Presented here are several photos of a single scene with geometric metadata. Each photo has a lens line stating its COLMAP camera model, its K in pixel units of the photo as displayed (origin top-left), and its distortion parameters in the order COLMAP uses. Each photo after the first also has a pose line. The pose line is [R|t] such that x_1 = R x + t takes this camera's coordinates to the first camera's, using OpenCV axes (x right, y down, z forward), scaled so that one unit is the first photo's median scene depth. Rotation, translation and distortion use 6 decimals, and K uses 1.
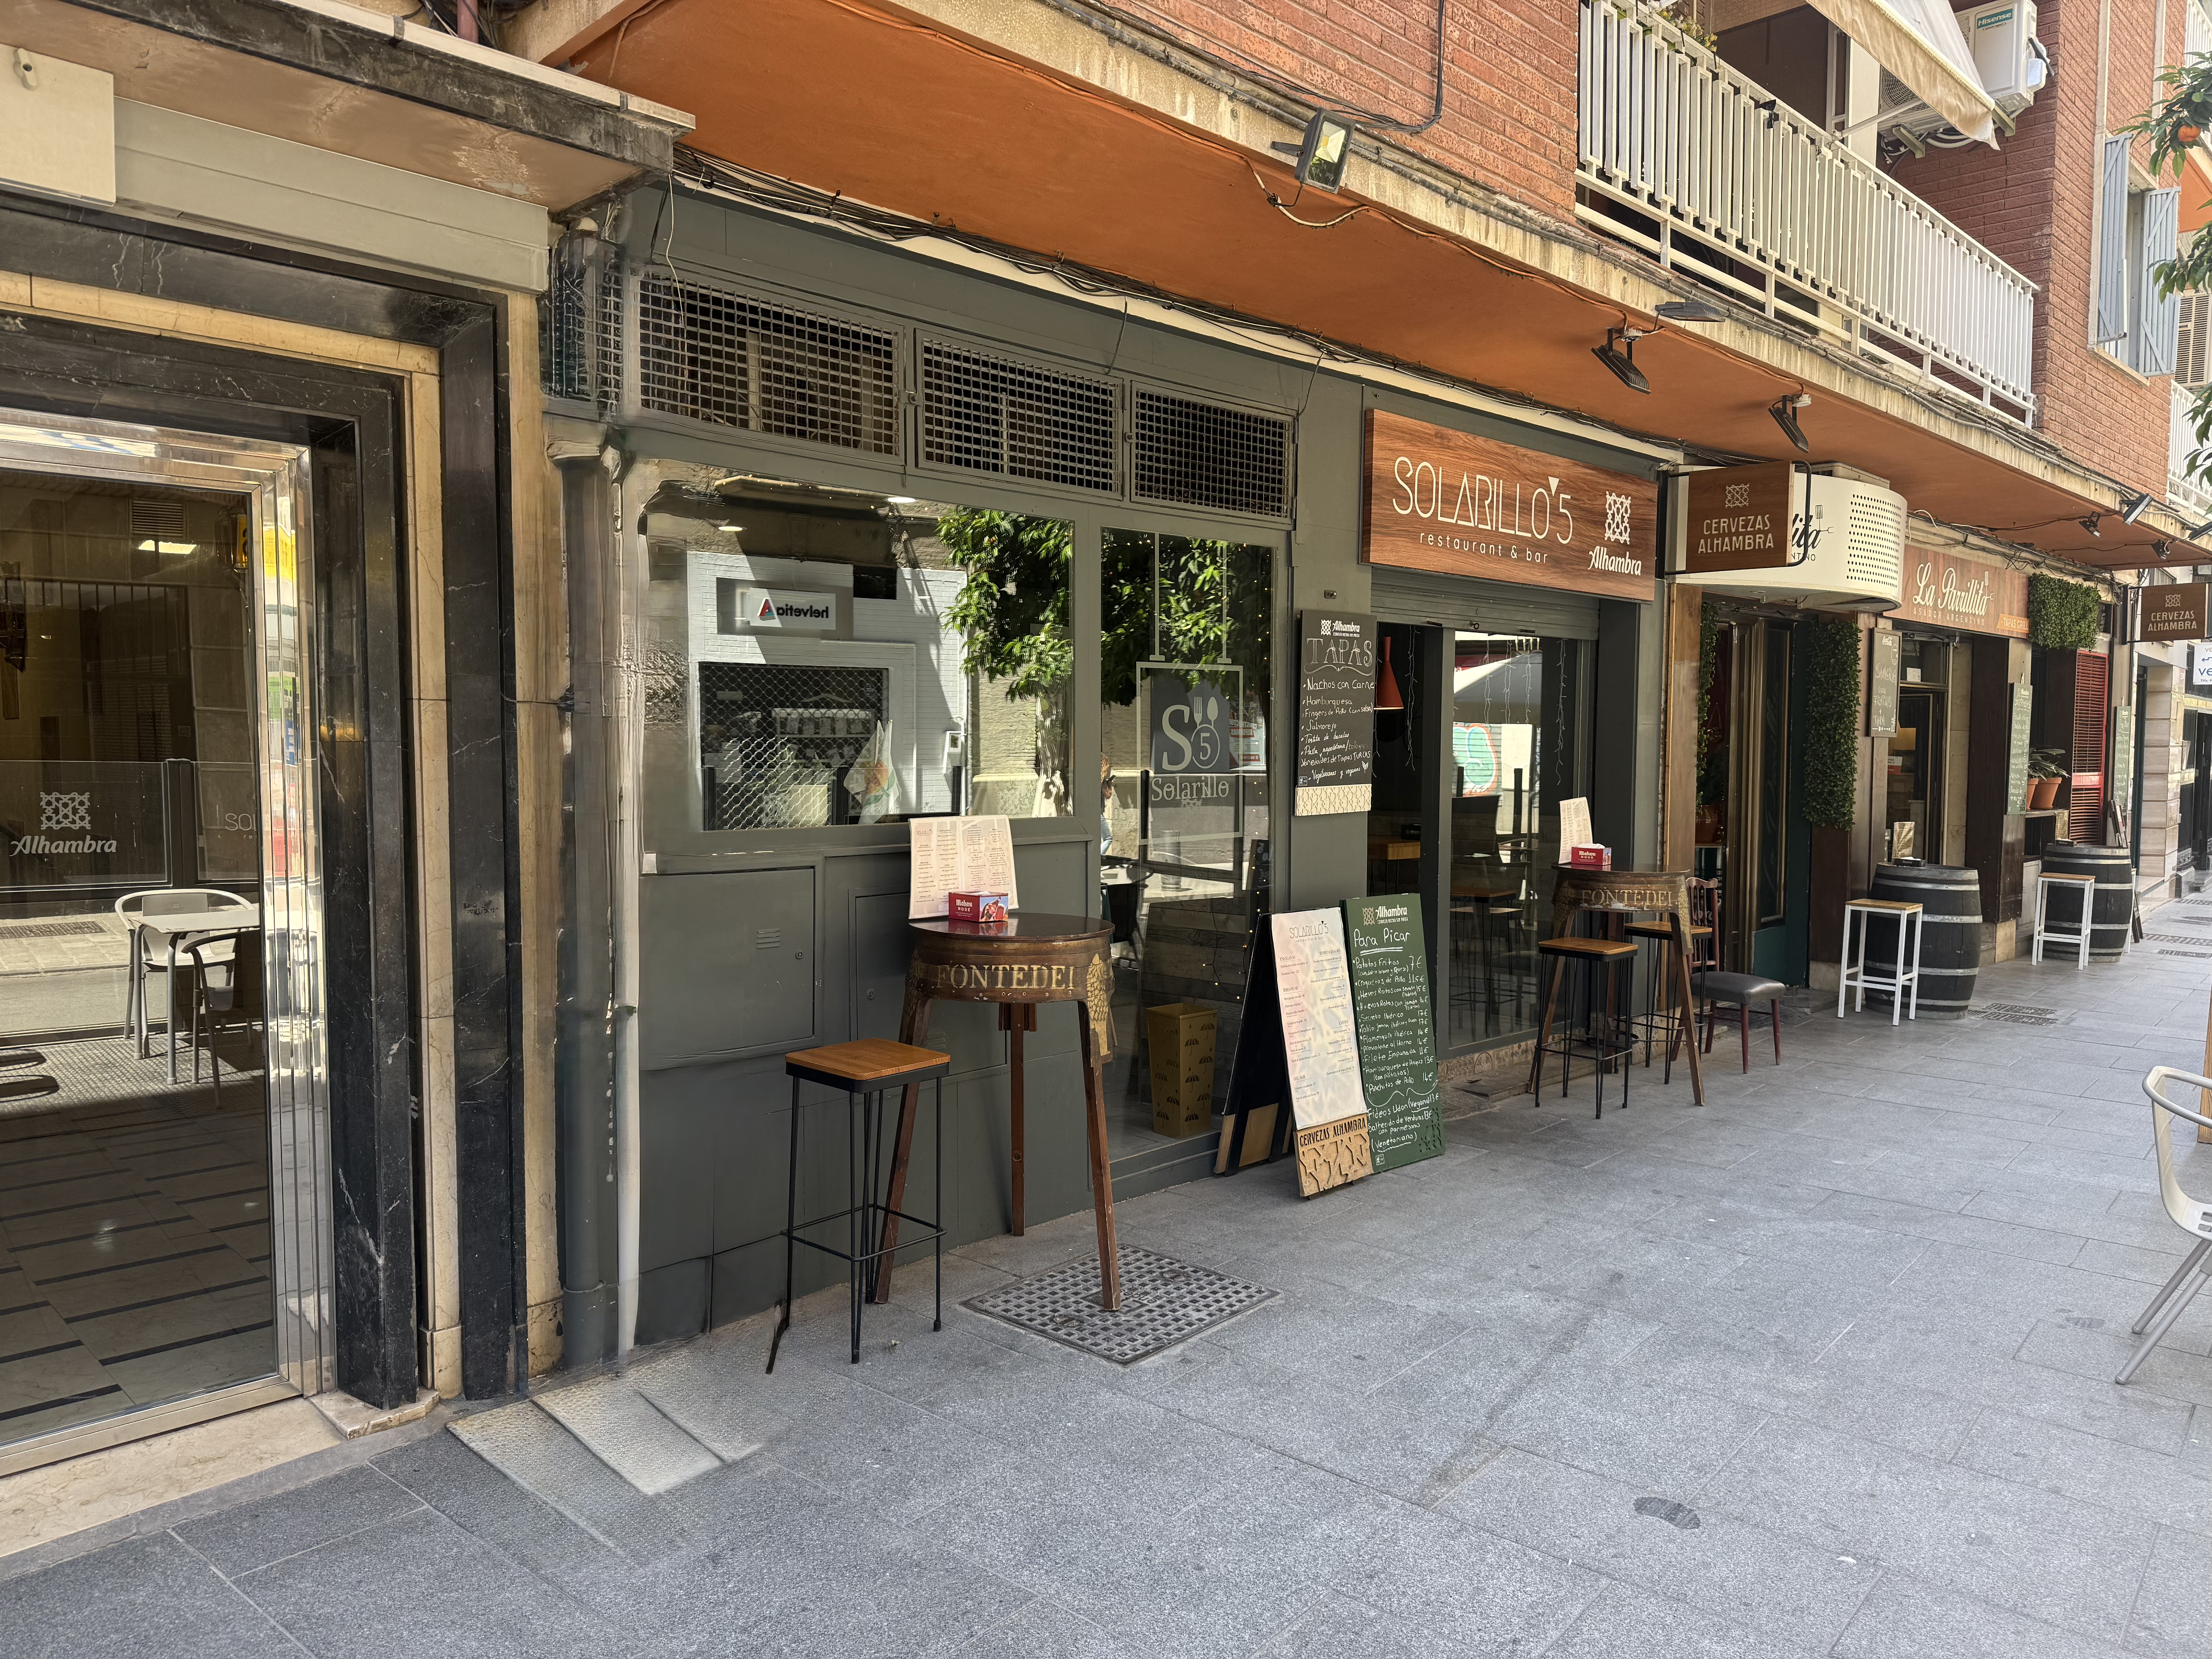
lens RADIAL K [[1546.6, 0, 1093.2], [0, 1546.6, 850.8], [0, 0, 1]] dist [0.051378, -0.056402]
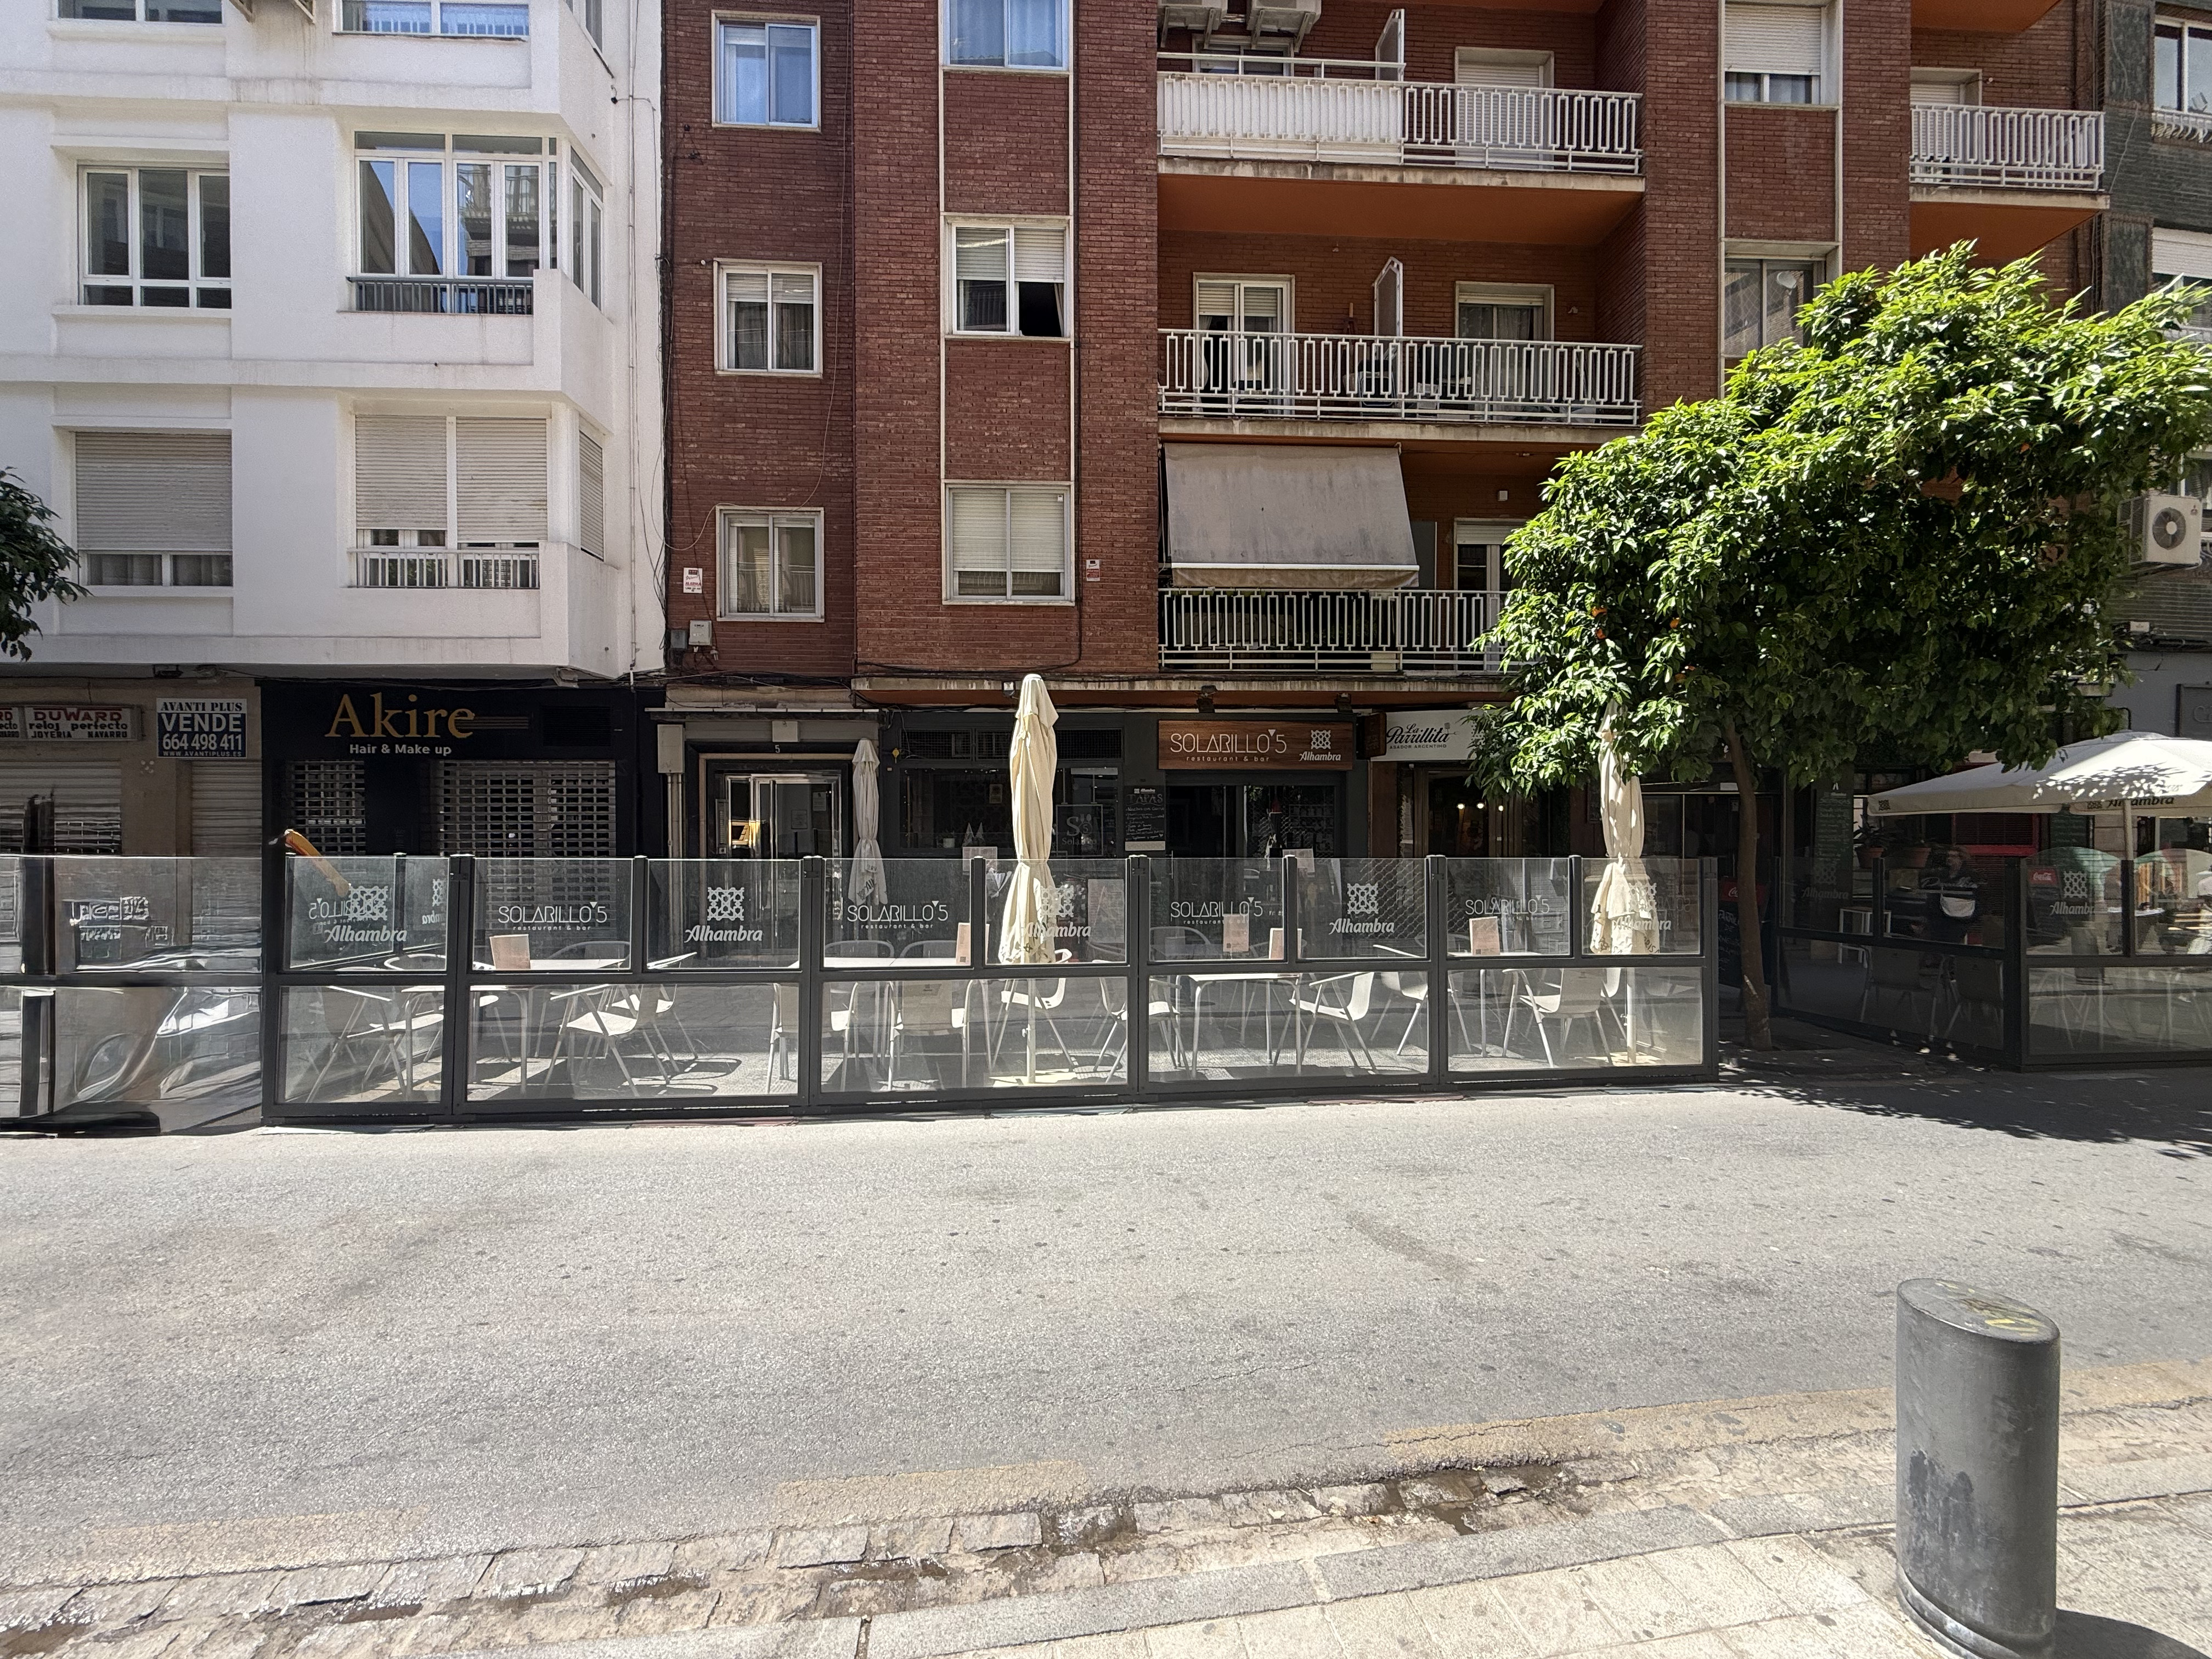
lens RADIAL K [[877.1, 0, 1093.5], [0, 877.1, 828.6], [0, 0, 1]] dist [0.000284, -0.000294]
pose [[0.747942, 0.003665, -0.663754, 1.326918], [-0.042284, 0.998217, -0.042137, 0.011556], [0.662416, 0.059582, 0.746763, -0.411128]]
